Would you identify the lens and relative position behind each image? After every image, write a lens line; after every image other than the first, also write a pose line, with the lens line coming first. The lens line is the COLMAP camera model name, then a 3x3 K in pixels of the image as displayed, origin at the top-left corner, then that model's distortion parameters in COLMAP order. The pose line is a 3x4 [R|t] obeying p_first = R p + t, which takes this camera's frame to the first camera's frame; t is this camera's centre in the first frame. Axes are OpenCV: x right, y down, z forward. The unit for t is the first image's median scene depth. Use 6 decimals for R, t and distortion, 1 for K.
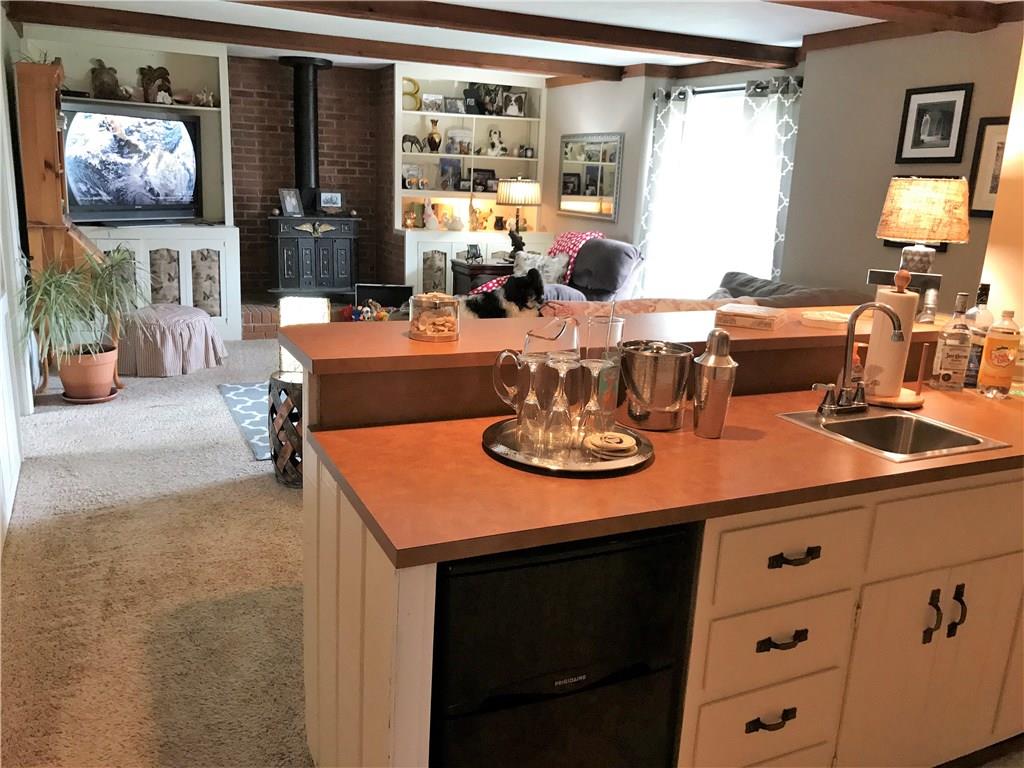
lens RADIAL K [[843.4, 0, 517.1], [0, 843.4, 383.0], [0, 0, 1]] dist [0.036611, -0.043842]
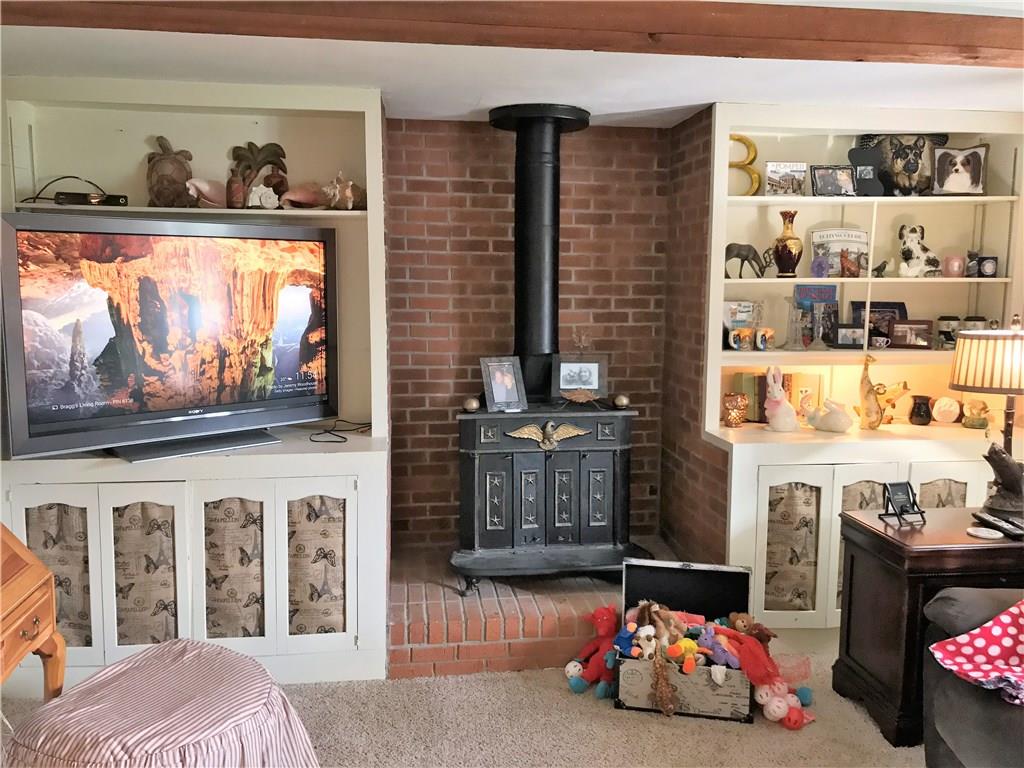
lens RADIAL K [[843.4, 0, 512.6], [0, 843.4, 386.6], [0, 0, 1]] dist [0.036611, -0.043842]
pose [[0.951753, -0.000026, -0.306864, -0.102327], [-0.038700, 0.992006, -0.120114, -0.147239], [0.304414, 0.126194, 0.944143, 0.508522]]
